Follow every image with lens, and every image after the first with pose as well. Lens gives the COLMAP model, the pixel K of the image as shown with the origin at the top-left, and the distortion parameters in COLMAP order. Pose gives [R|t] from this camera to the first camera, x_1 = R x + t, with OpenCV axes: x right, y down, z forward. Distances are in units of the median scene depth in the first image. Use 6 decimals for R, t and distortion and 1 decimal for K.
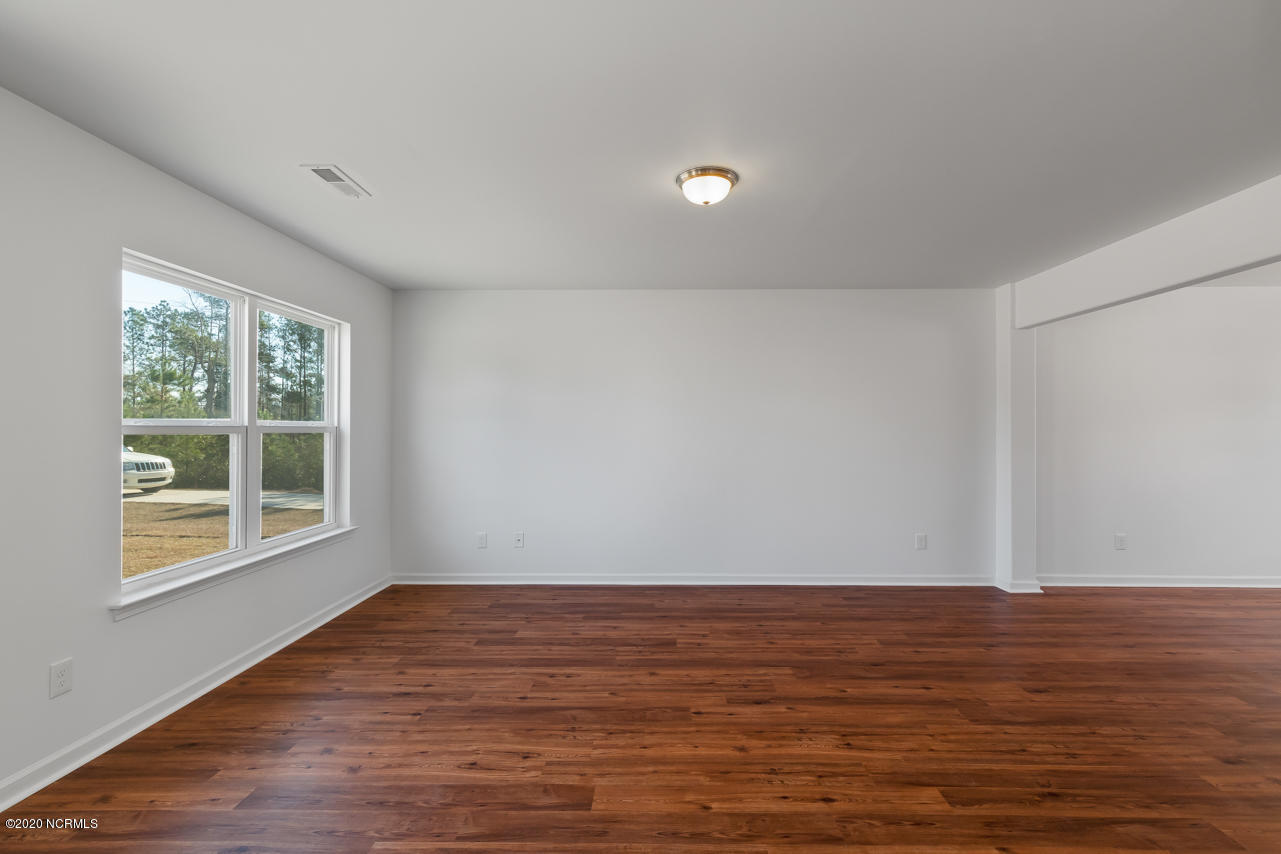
lens RADIAL K [[590.8, 0, 644.0], [0, 590.8, 427.9], [0, 0, 1]] dist [0.011927, -0.001315]
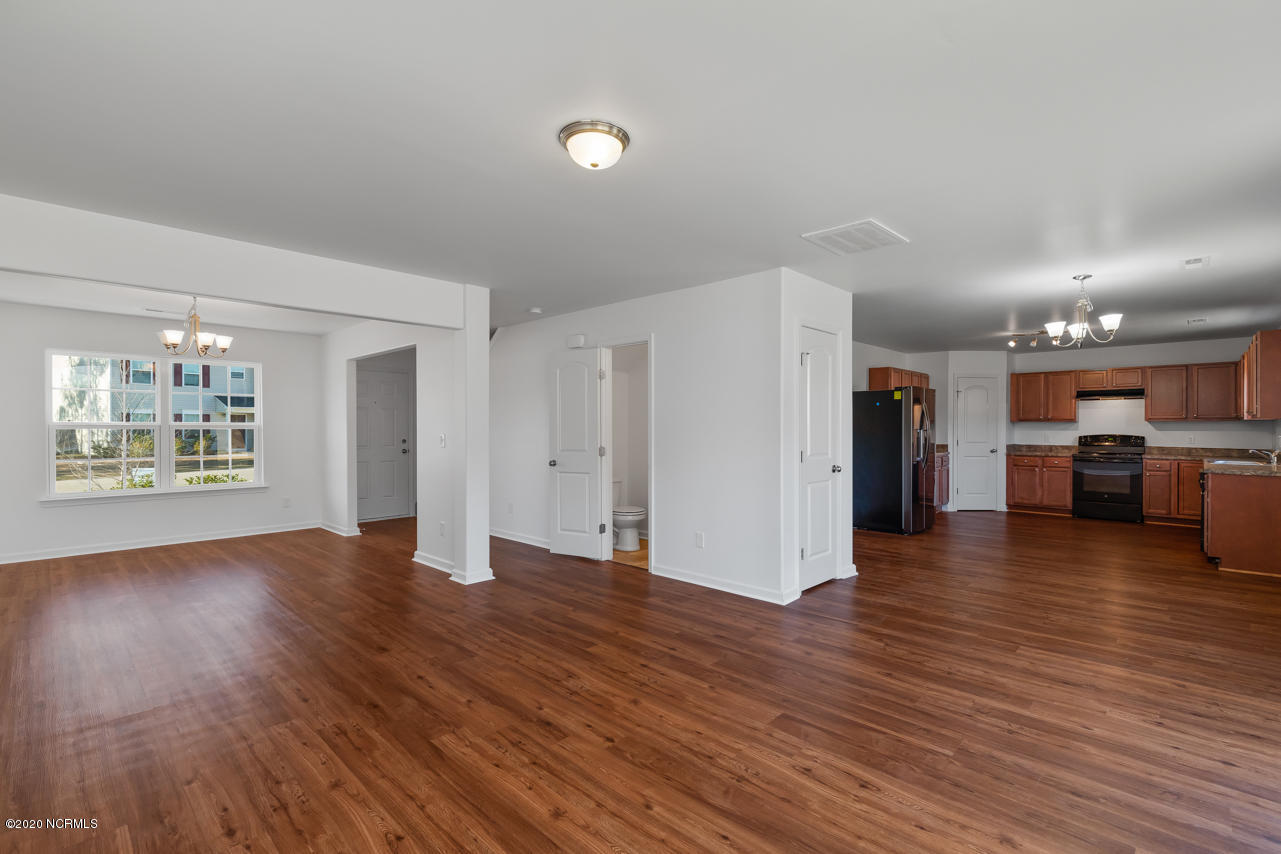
lens RADIAL K [[590.8, 0, 642.3], [0, 590.8, 431.0], [0, 0, 1]] dist [0.011927, -0.001315]
pose [[-0.742184, -0.001338, 0.670195, -0.634237], [0.000585, 0.999996, 0.002645, 0.001121], [-0.670196, 0.002355, -0.742181, 1.862509]]
